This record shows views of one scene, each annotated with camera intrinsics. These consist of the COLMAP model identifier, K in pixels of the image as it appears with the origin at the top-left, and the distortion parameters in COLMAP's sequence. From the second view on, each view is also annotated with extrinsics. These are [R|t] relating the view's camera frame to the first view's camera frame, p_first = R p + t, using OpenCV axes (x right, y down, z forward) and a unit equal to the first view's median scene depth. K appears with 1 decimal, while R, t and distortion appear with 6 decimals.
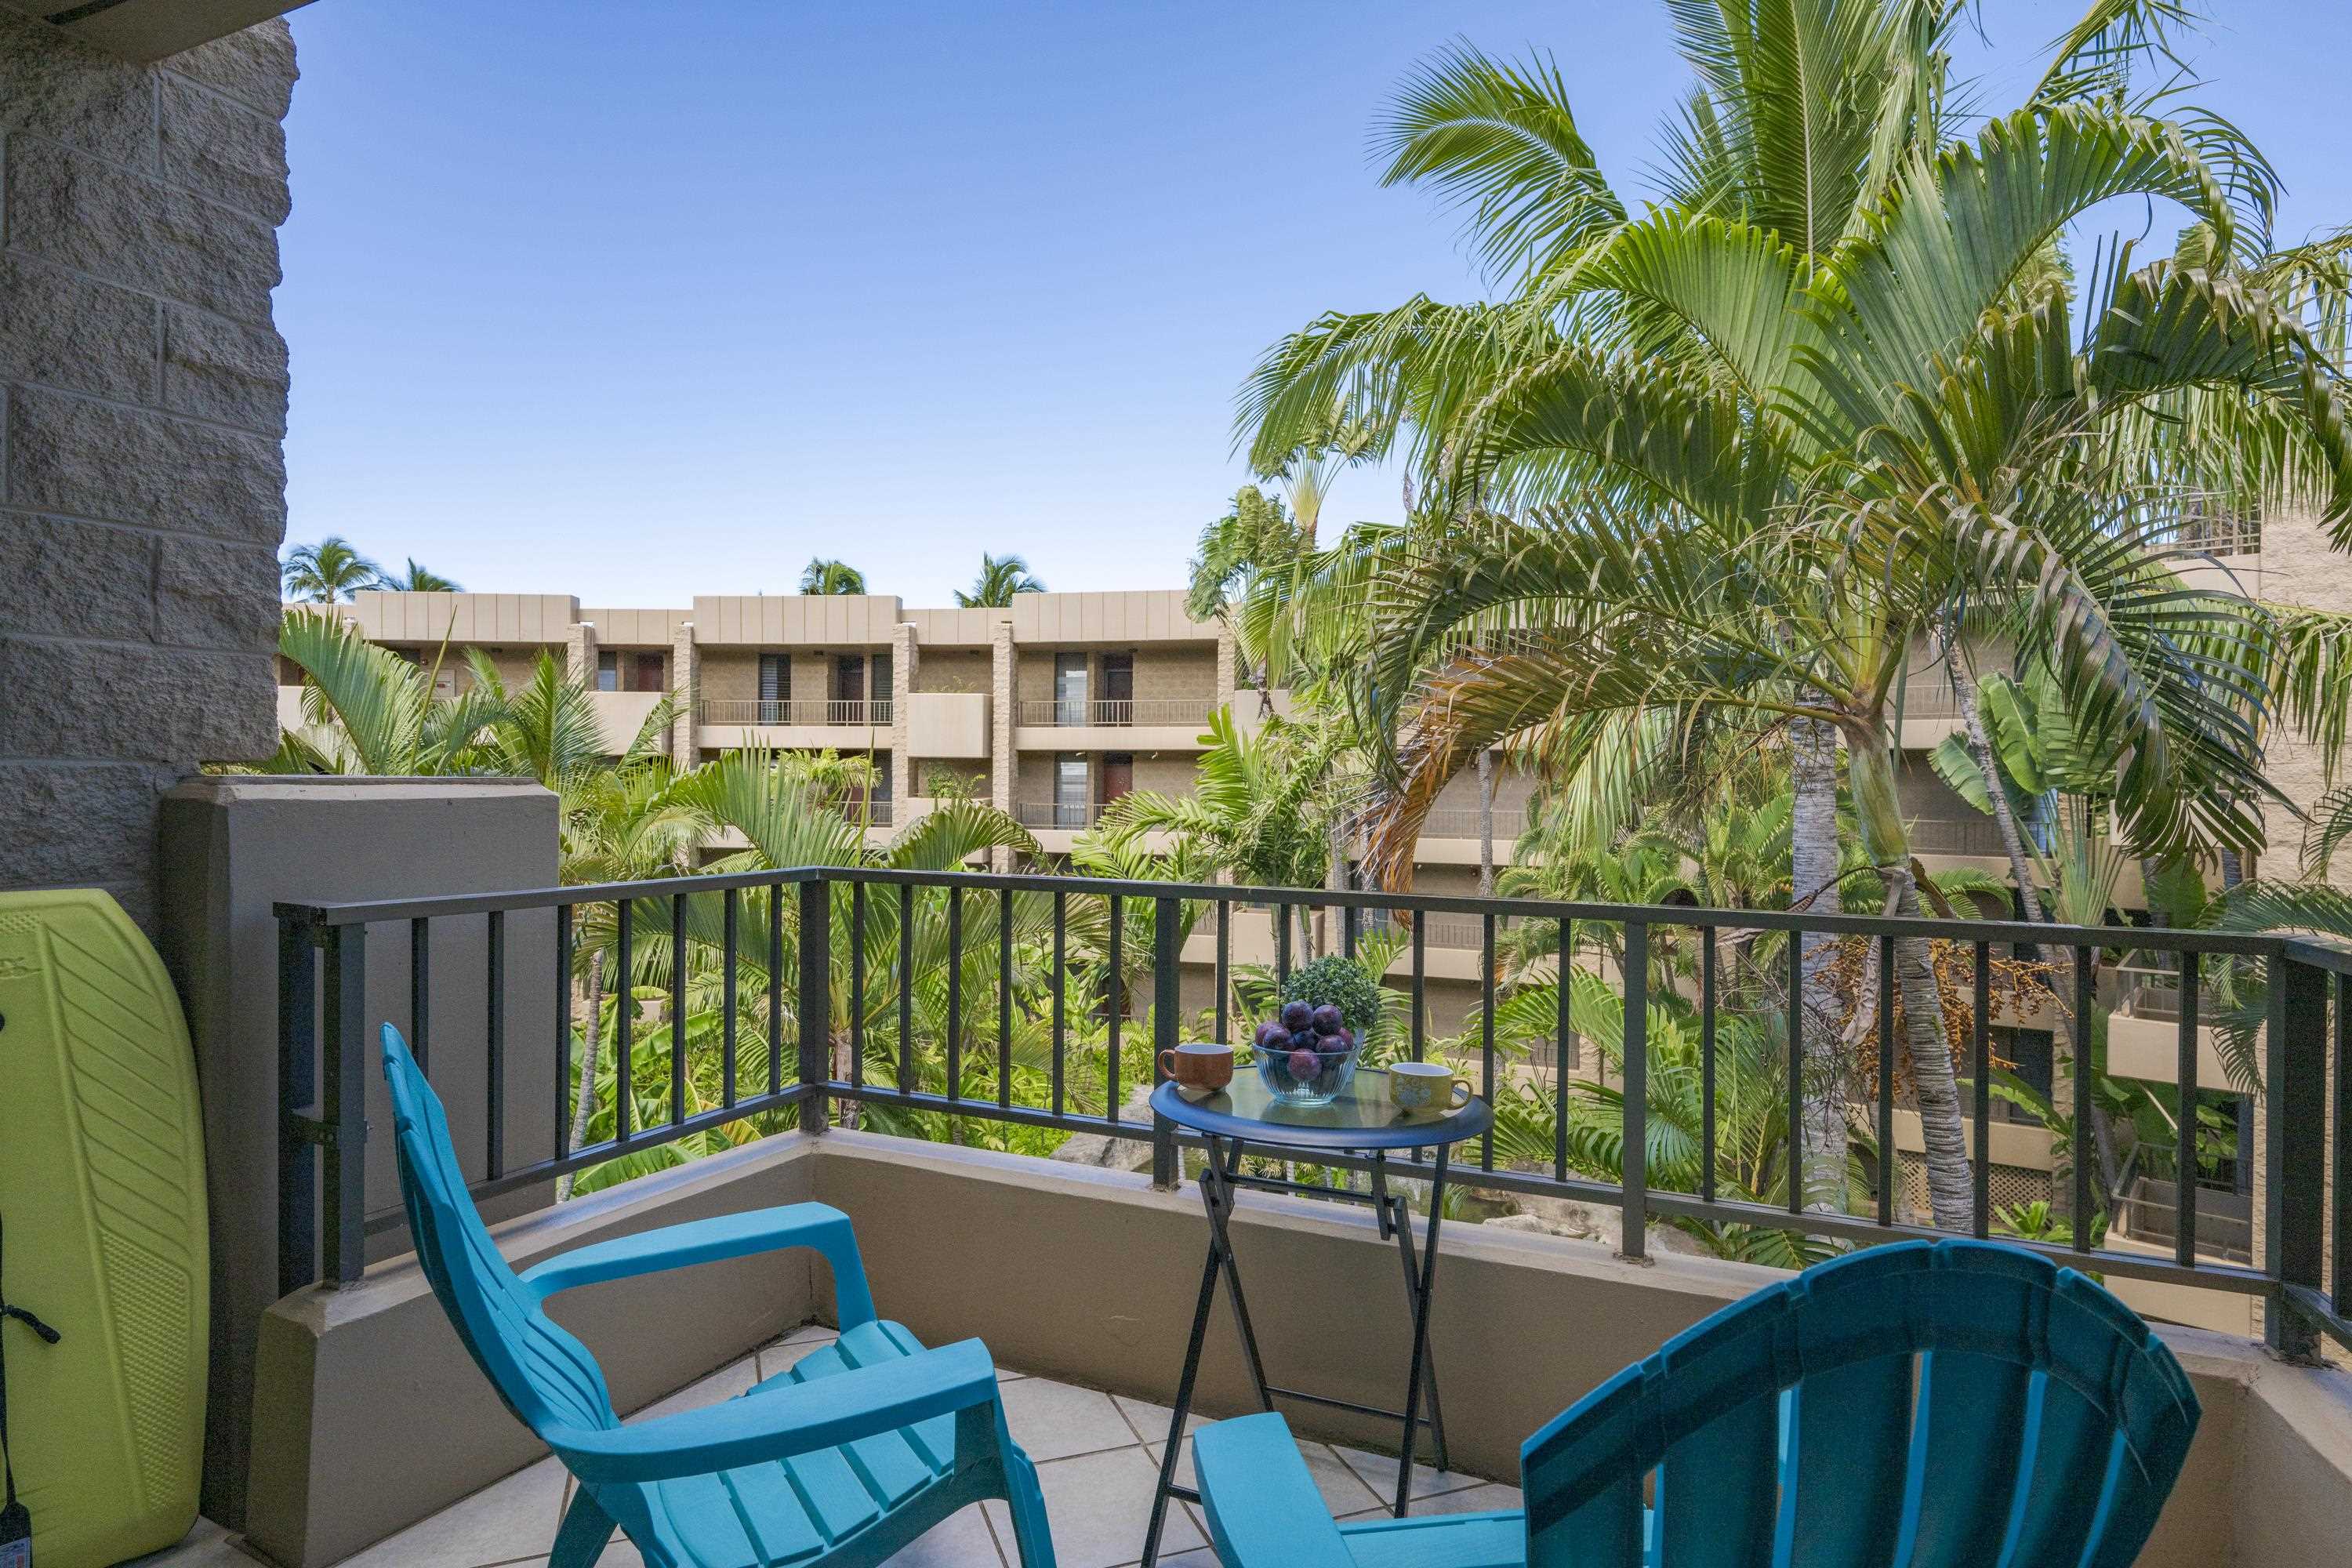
lens RADIAL K [[1204.6, 0, 1176.0], [0, 1204.6, 784.0], [0, 0, 1]] dist [-0.001958, 0.002536]
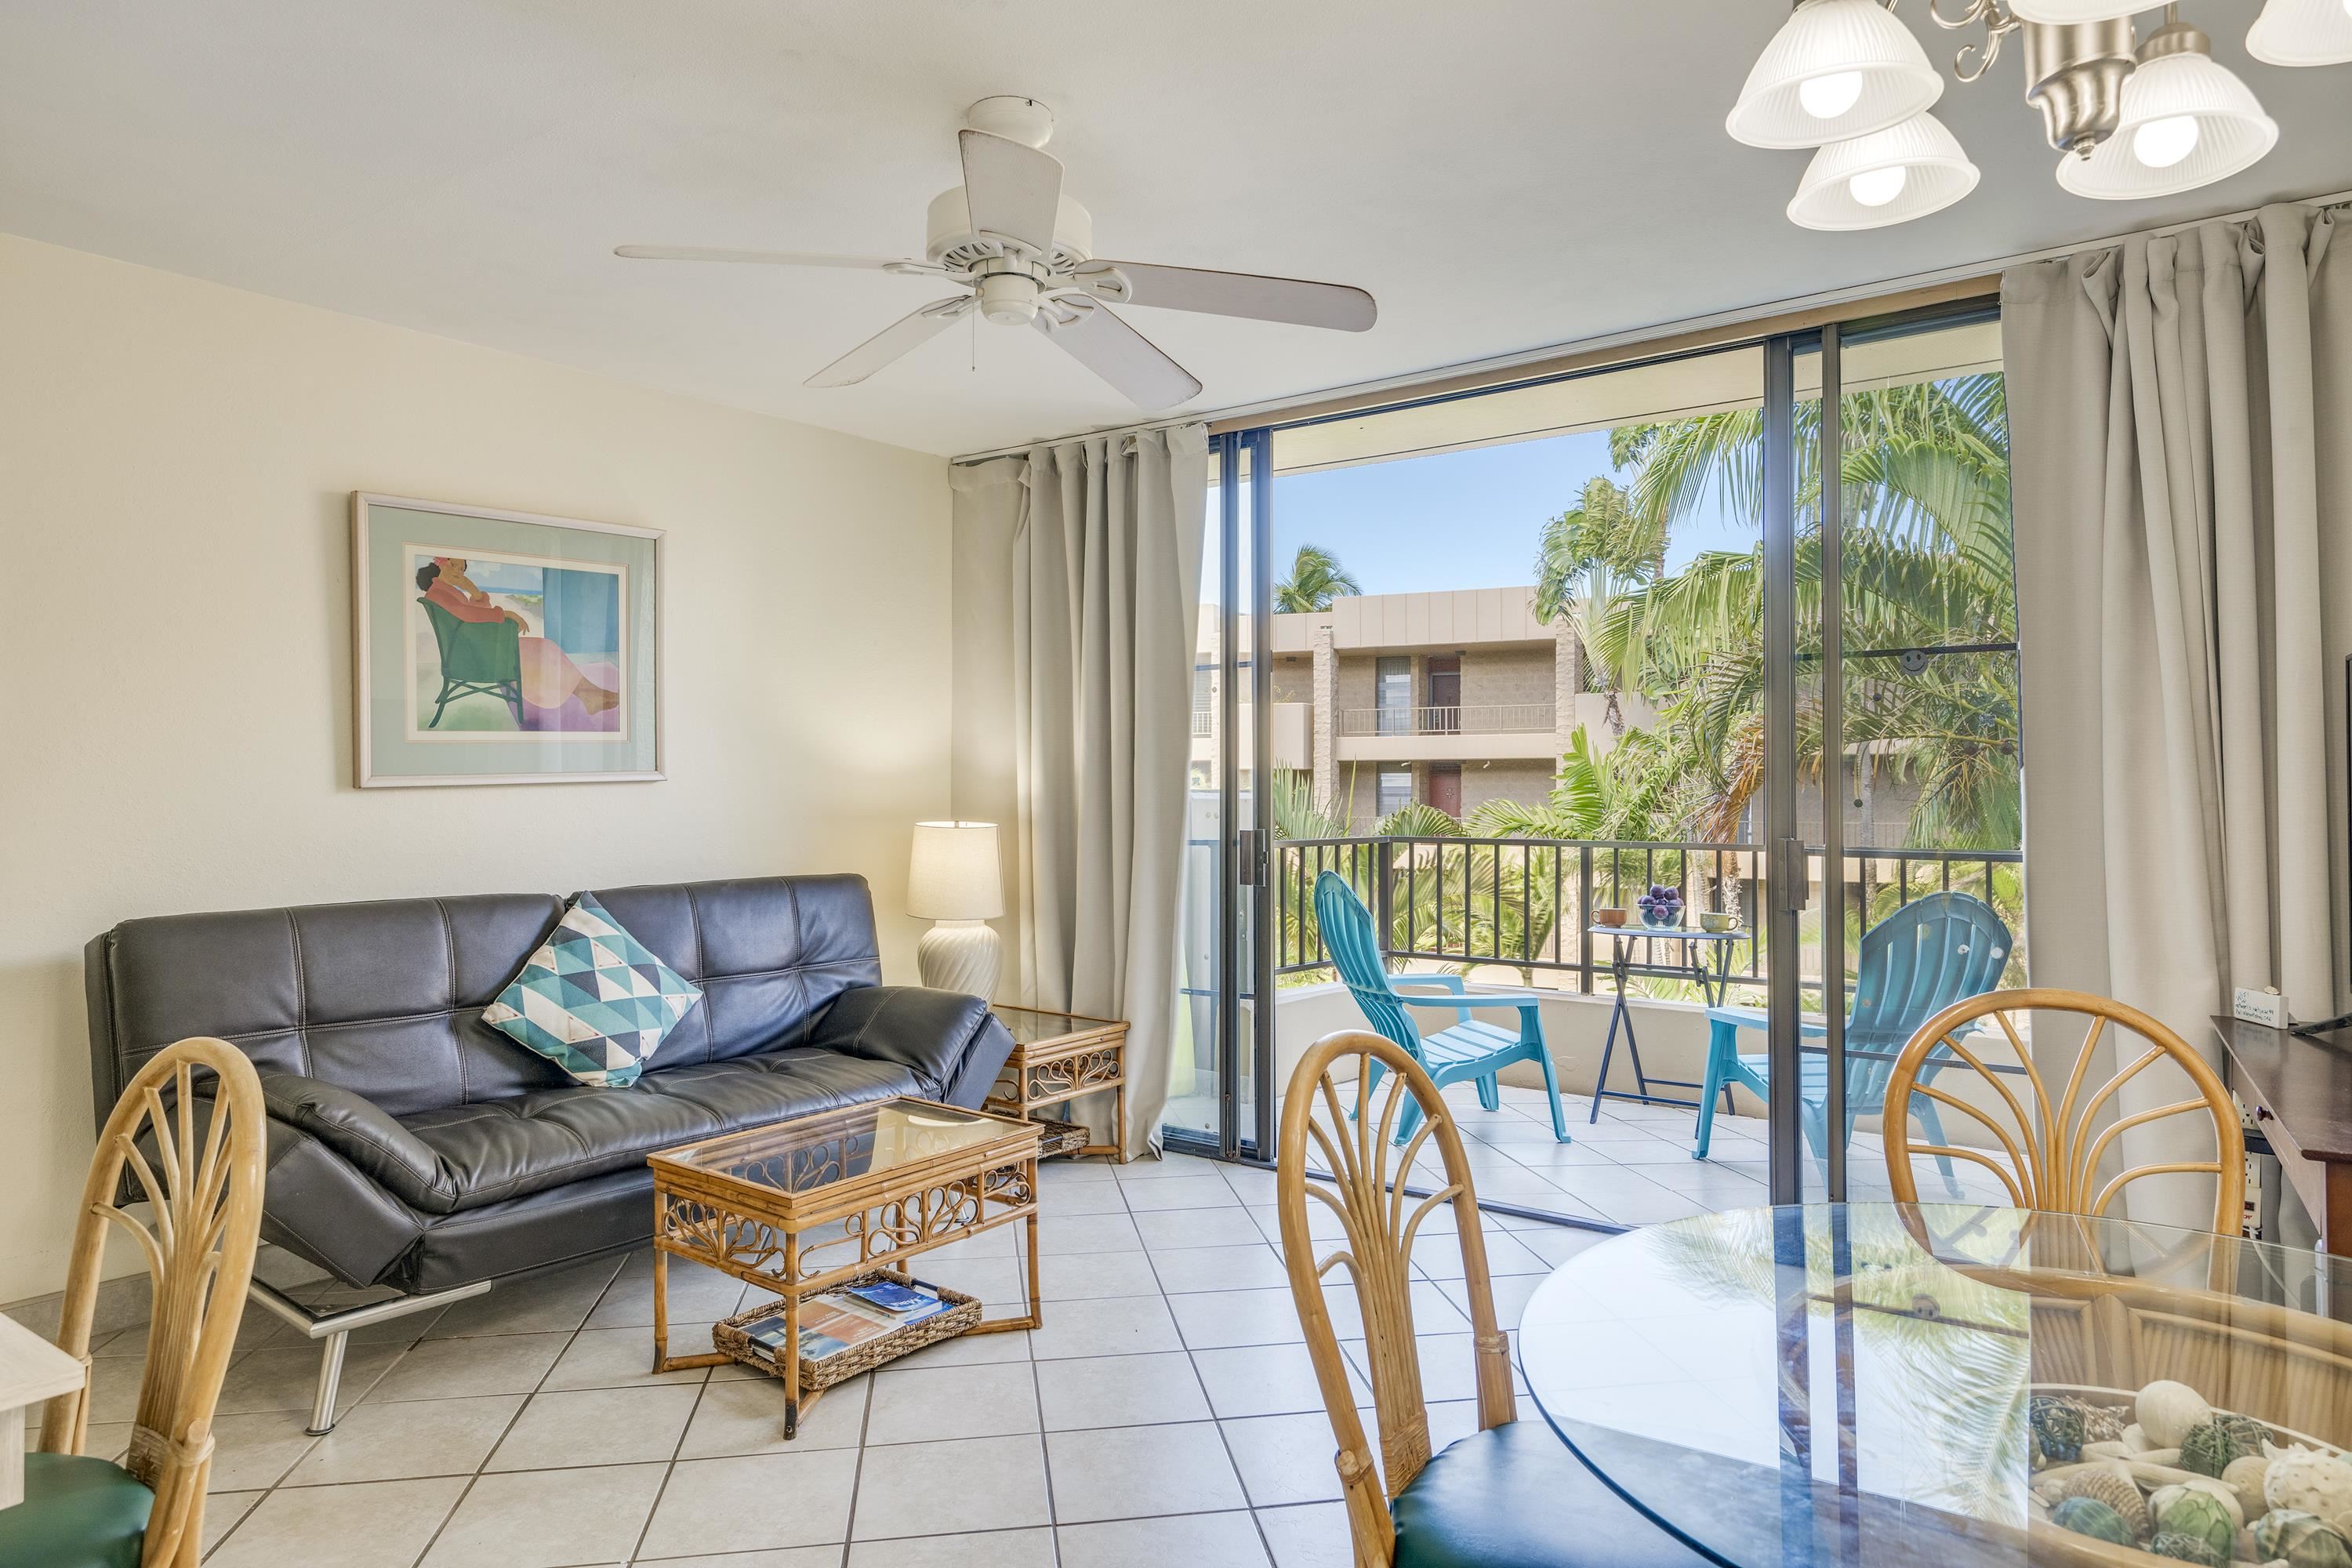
lens RADIAL K [[1413.1, 0, 1175.3], [0, 1413.1, 798.7], [0, 0, 1]] dist [0.063130, 0.000151]
pose [[0.975710, -0.007104, -0.218949, -0.018432], [0.007388, 0.999973, 0.000480, 0.000520], [0.218940, -0.002086, 0.975736, -0.184897]]
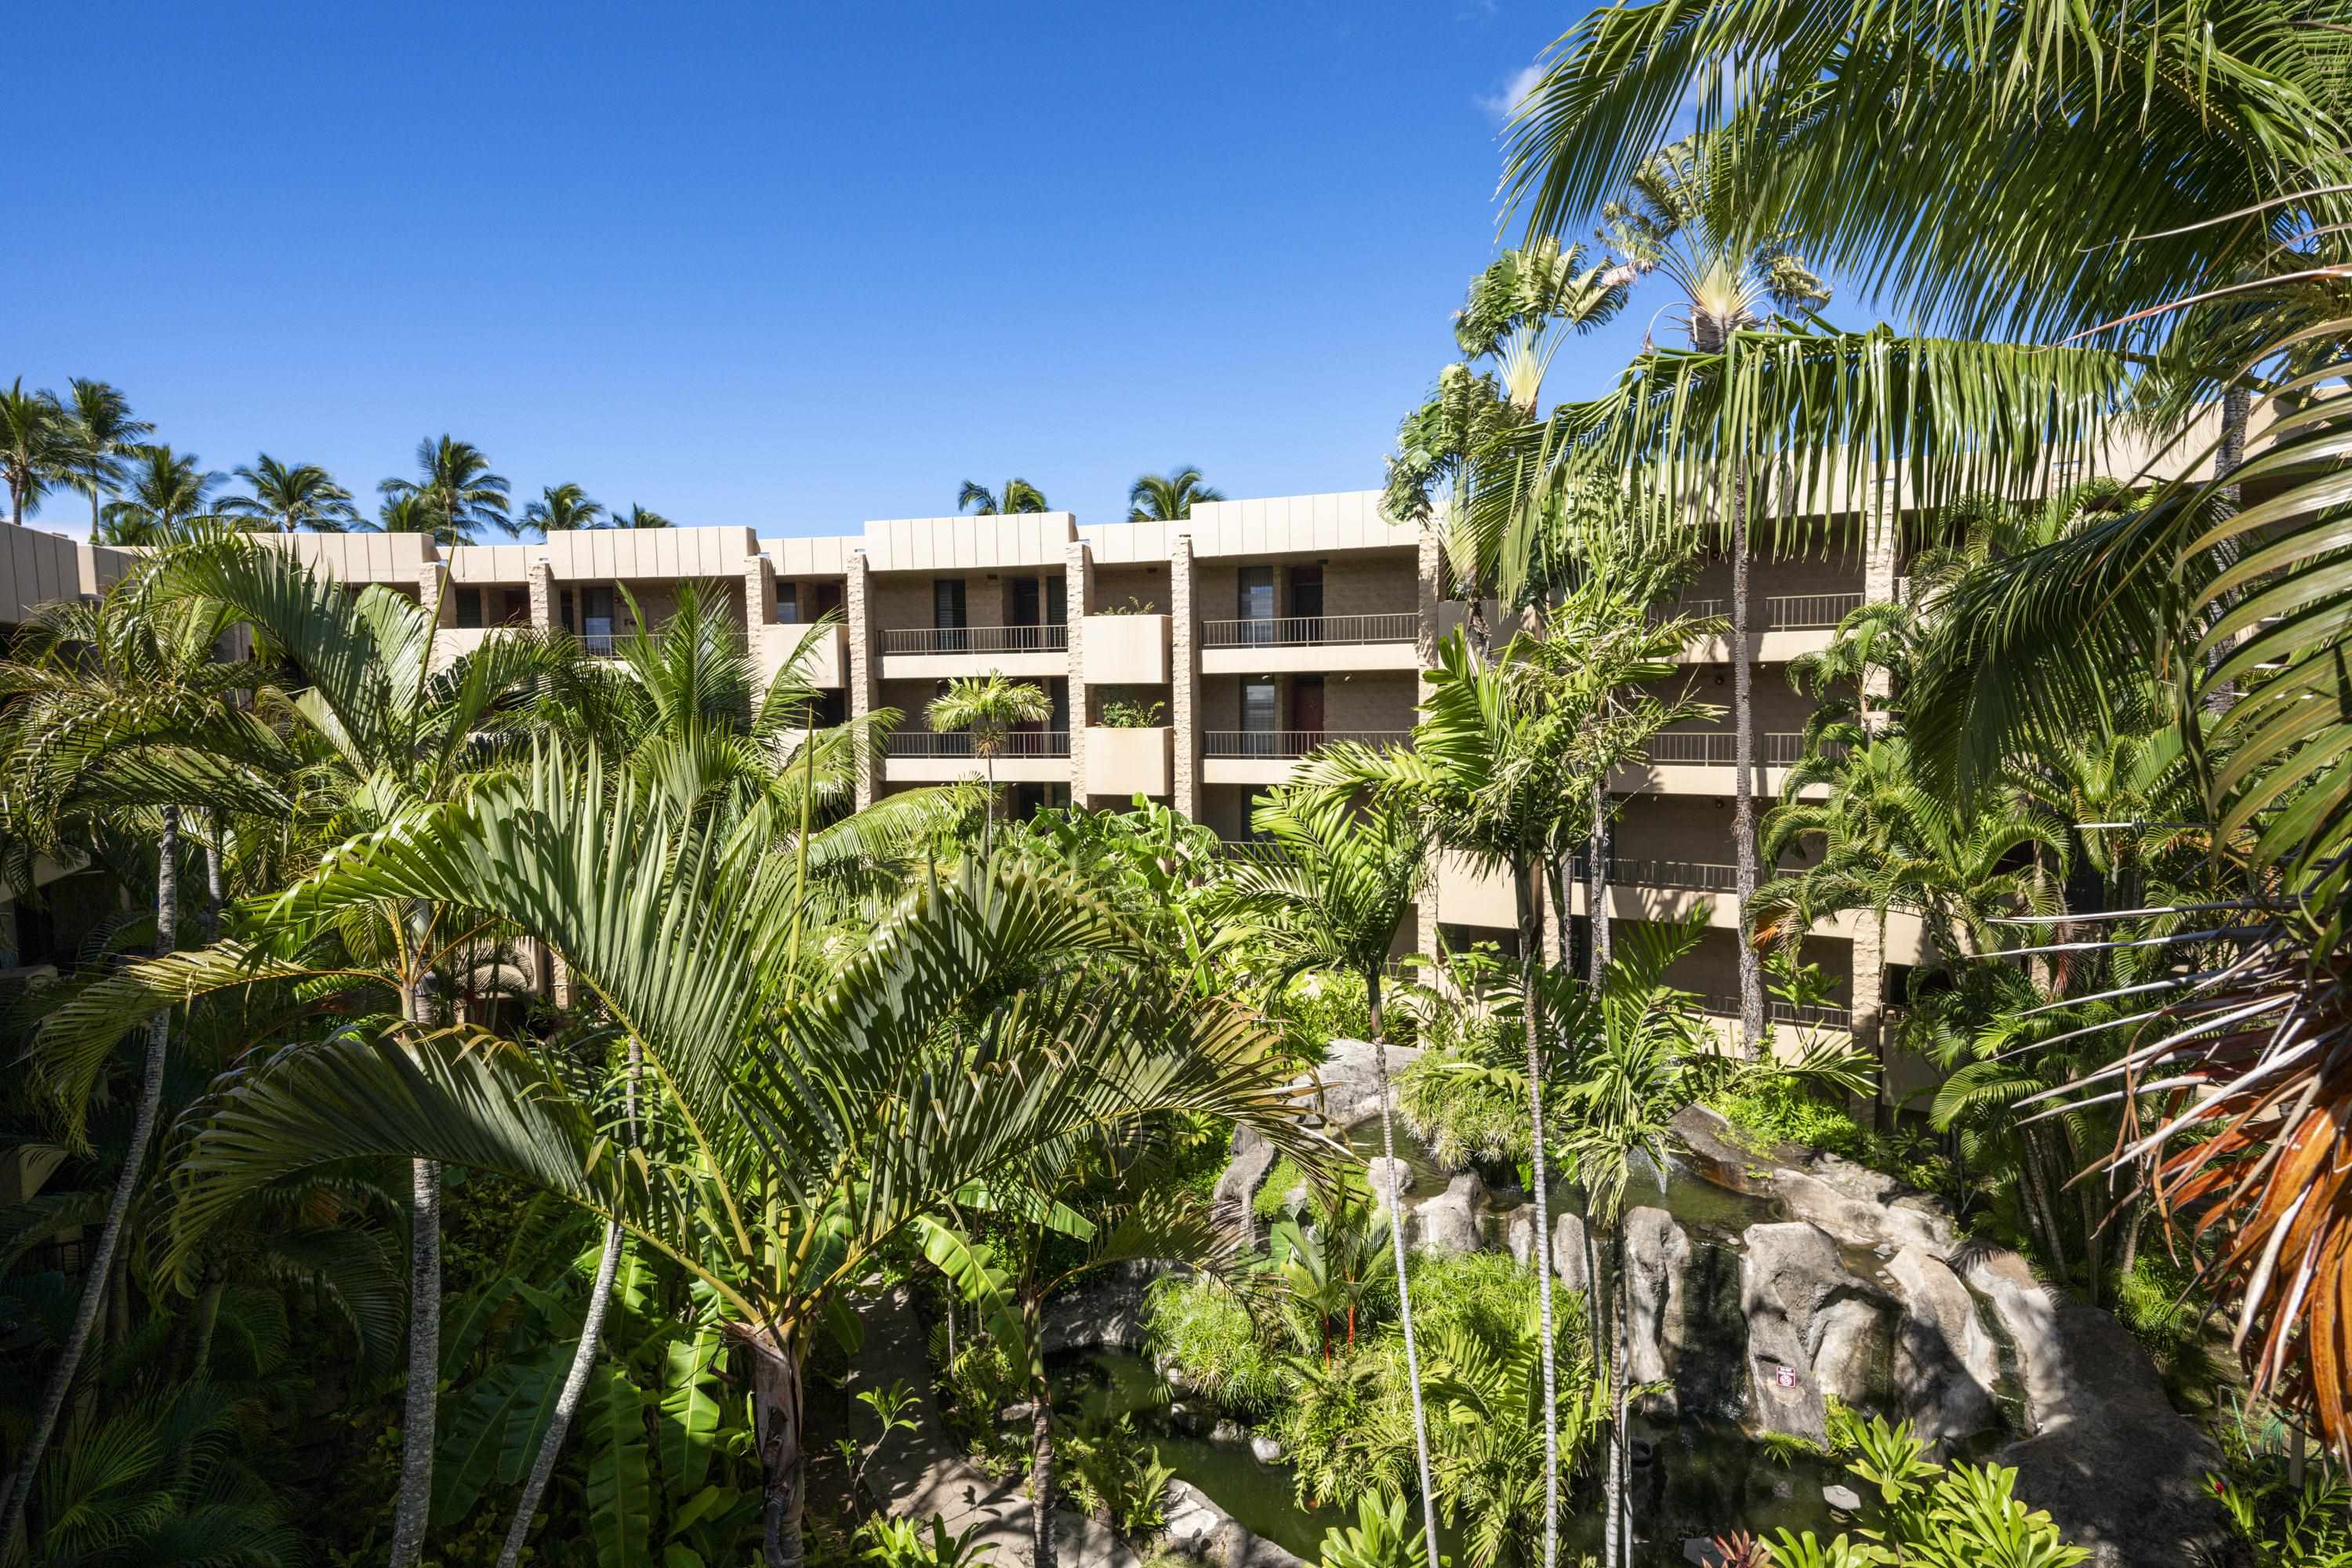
lens RADIAL K [[1184.7, 0, 1176.0], [0, 1184.7, 784.0], [0, 0, 1]] dist [0.000320, 0.000904]
pose [[0.987305, -0.008187, -0.158626, -0.006774], [0.019515, 0.997357, 0.069989, -0.011910], [0.157634, -0.072196, 0.984855, 0.131088]]
